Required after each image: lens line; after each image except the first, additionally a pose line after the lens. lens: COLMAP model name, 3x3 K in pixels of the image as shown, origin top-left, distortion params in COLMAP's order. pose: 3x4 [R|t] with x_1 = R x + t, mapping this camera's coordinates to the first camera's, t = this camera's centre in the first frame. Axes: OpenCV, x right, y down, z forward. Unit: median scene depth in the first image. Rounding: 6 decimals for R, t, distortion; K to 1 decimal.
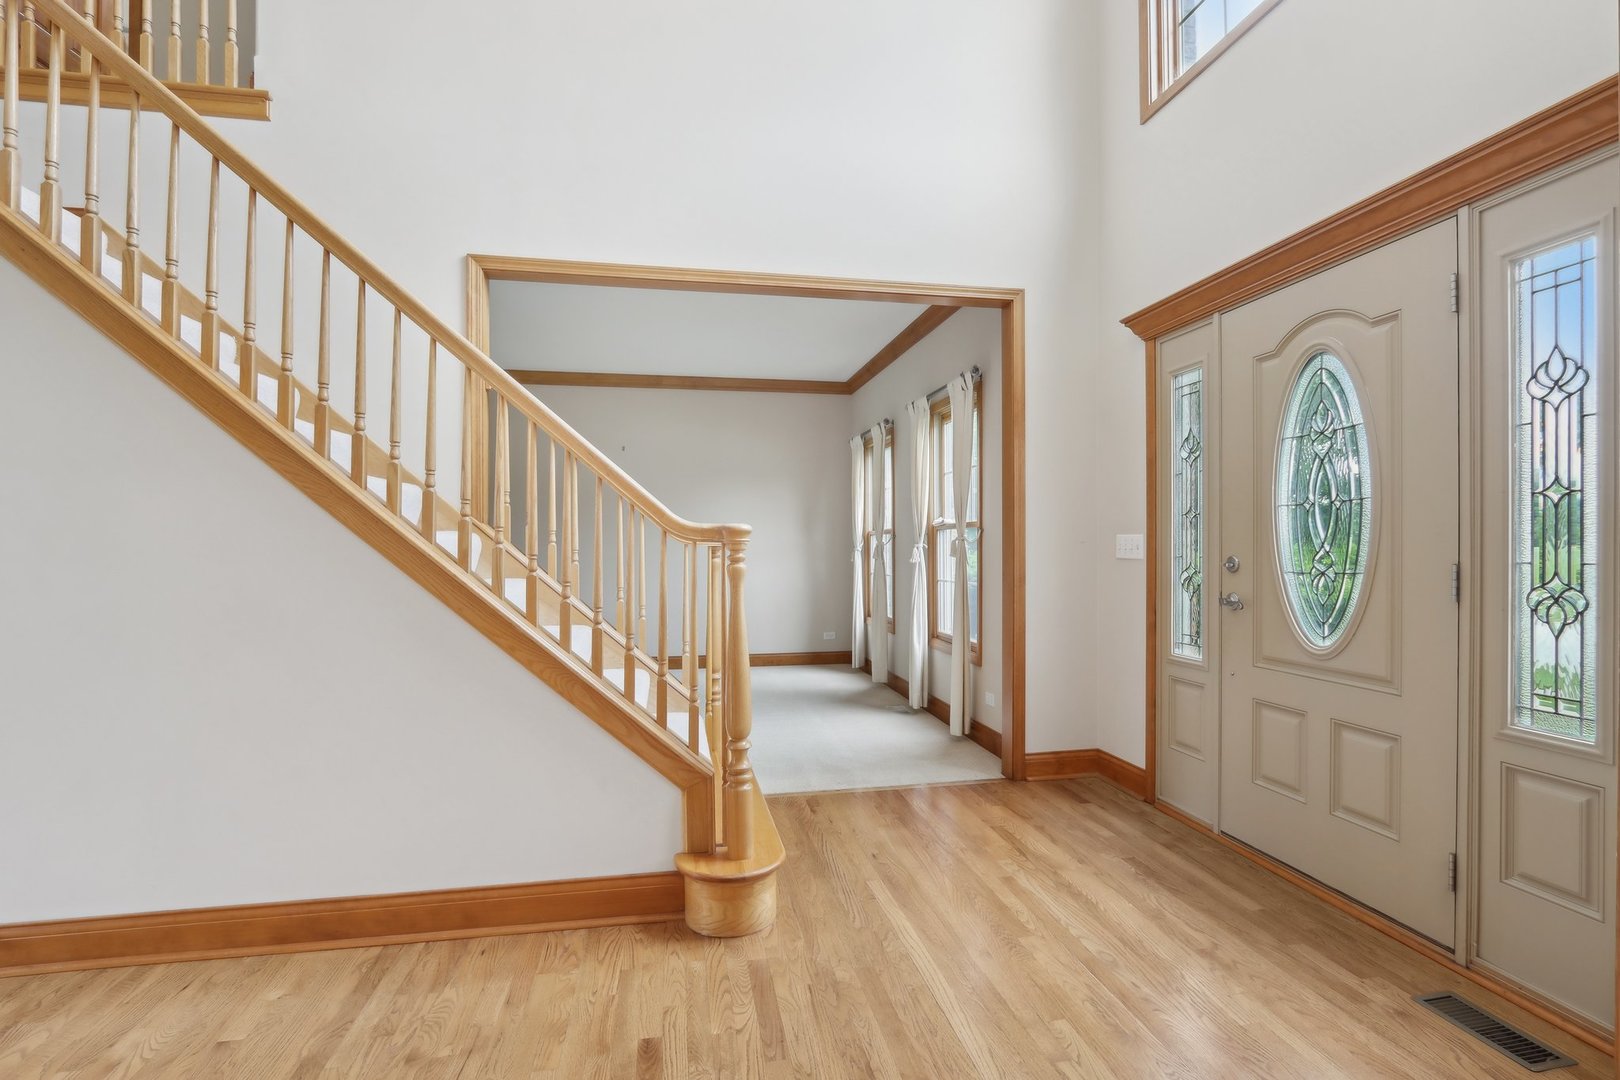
lens RADIAL K [[756.9, 0, 819.6], [0, 756.9, 543.1], [0, 0, 1]] dist [-0.013422, 0.000193]
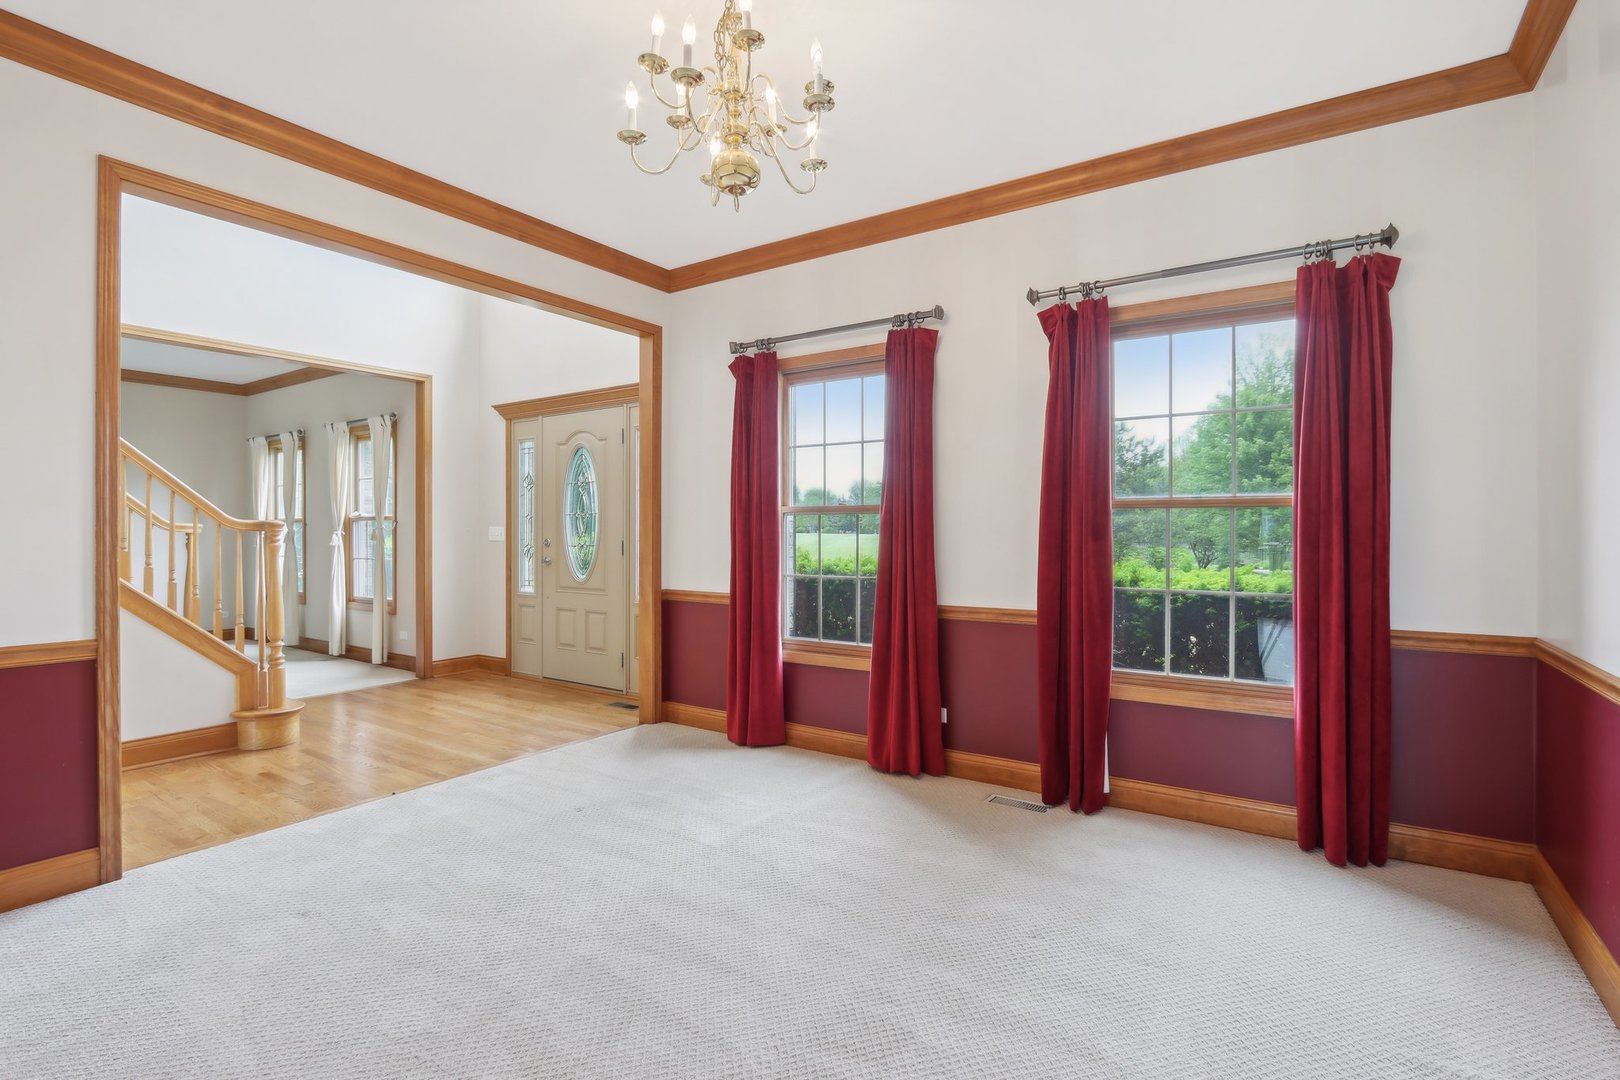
lens RADIAL K [[756.9, 0, 819.6], [0, 756.9, 543.1], [0, 0, 1]] dist [-0.013422, 0.000193]
pose [[0.705988, -0.005801, 0.708200, -0.307299], [-0.006210, 0.999877, 0.014381, -0.003720], [-0.708196, -0.014551, 0.705866, -0.783018]]
